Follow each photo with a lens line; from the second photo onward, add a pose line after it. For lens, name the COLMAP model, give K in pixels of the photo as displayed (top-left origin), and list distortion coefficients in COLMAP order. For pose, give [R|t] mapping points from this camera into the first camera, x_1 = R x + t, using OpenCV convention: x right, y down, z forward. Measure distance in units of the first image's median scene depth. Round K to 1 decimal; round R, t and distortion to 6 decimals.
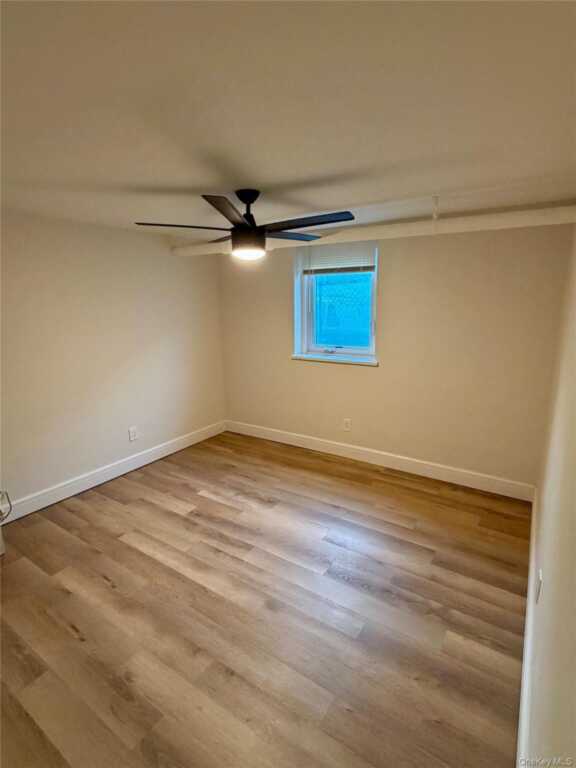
lens RADIAL K [[384.6, 0, 286.6], [0, 384.6, 381.7], [0, 0, 1]] dist [-0.001703, 0.000207]
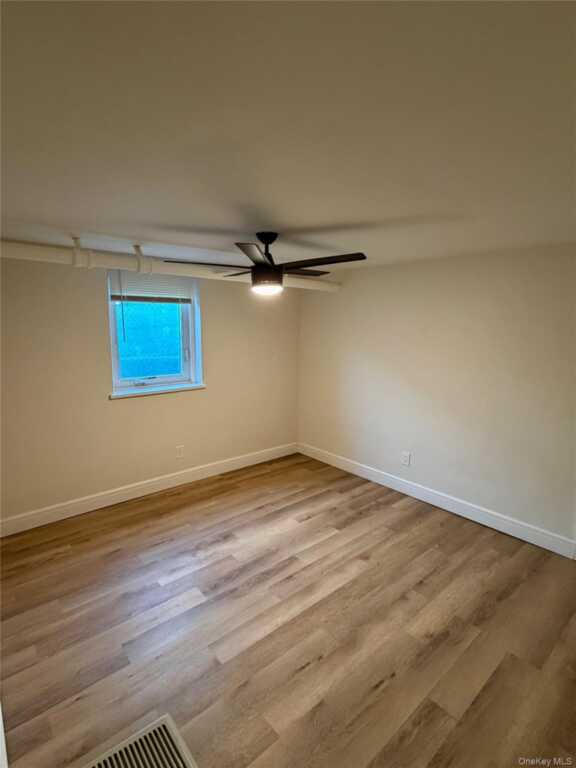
lens RADIAL K [[384.6, 0, 286.1], [0, 384.6, 384.9], [0, 0, 1]] dist [-0.001703, 0.000207]
pose [[0.269104, -0.138303, 0.953129, -0.933242], [0.193561, 0.977210, 0.087148, -0.123884], [-0.943460, 0.161036, 0.289741, 0.554313]]
